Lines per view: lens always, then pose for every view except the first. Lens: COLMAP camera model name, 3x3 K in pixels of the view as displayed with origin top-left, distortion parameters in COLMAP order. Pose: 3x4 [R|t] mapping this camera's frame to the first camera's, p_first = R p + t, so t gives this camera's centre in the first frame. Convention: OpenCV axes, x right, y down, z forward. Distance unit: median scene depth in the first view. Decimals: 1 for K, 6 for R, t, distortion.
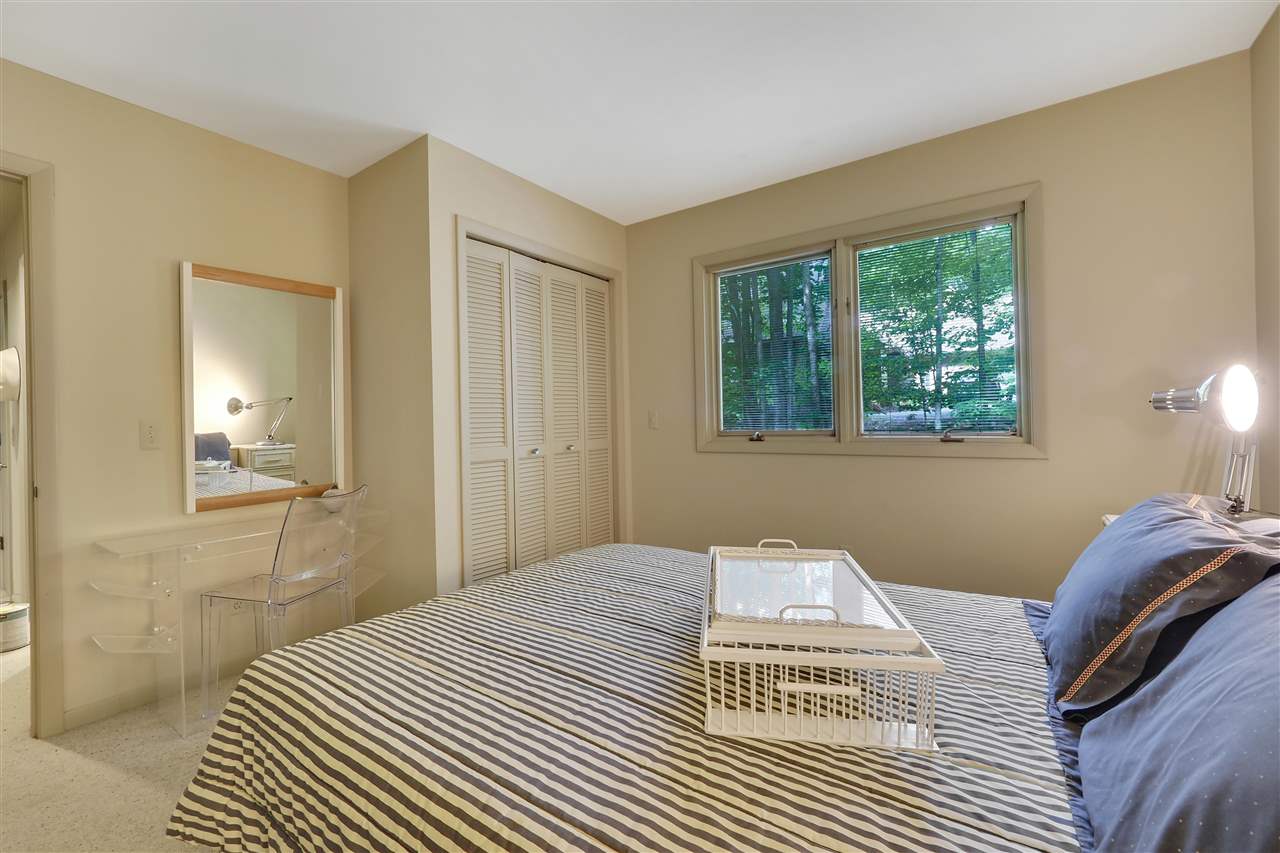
lens RADIAL K [[520.4, 0, 640.0], [0, 520.4, 426.5], [0, 0, 1]] dist [-0.000957, -0.000041]
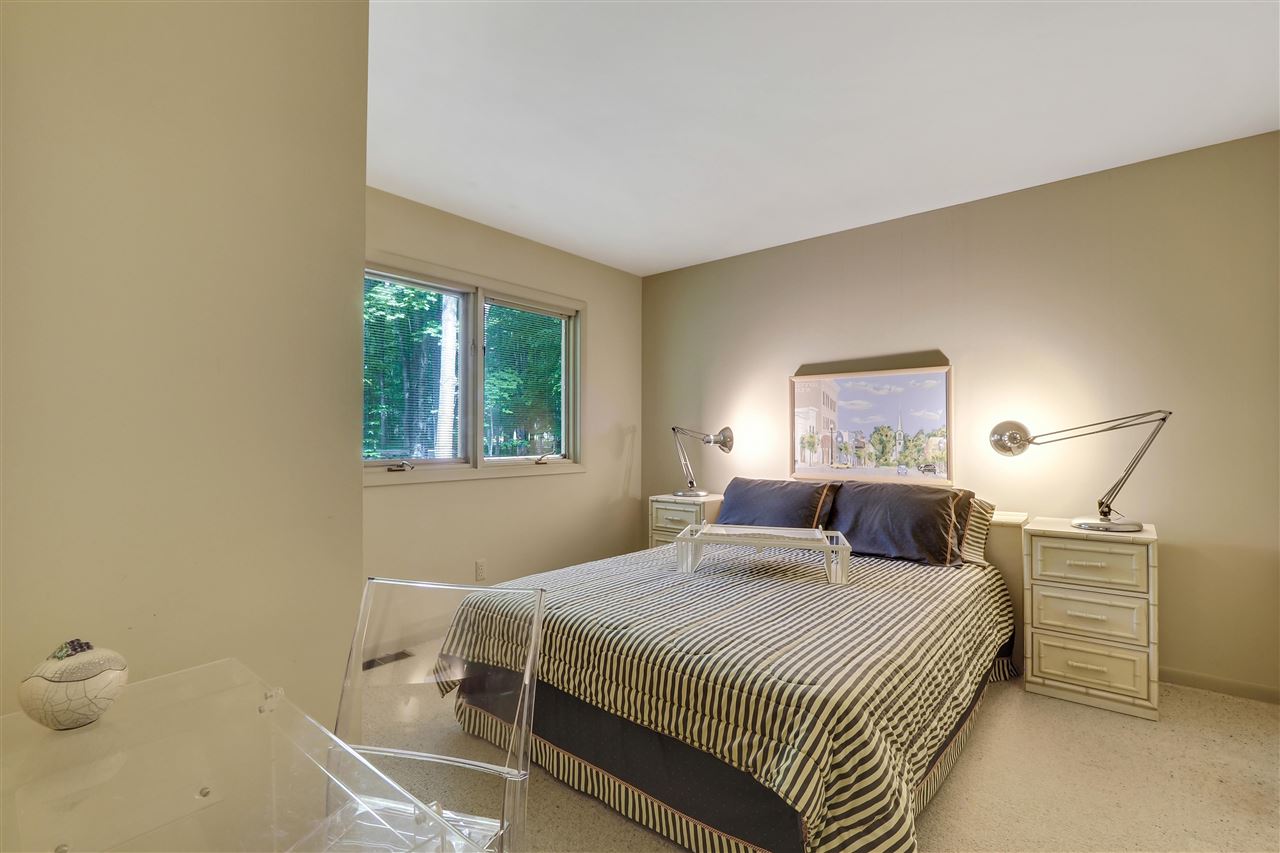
lens RADIAL K [[567.9, 0, 637.0], [0, 567.9, 418.0], [0, 0, 1]] dist [-0.006161, -0.000502]
pose [[0.100851, 0.059377, 0.993128, -1.240208], [0.019268, 0.997914, -0.061620, 0.008043], [-0.994715, 0.025350, 0.099496, 0.847715]]
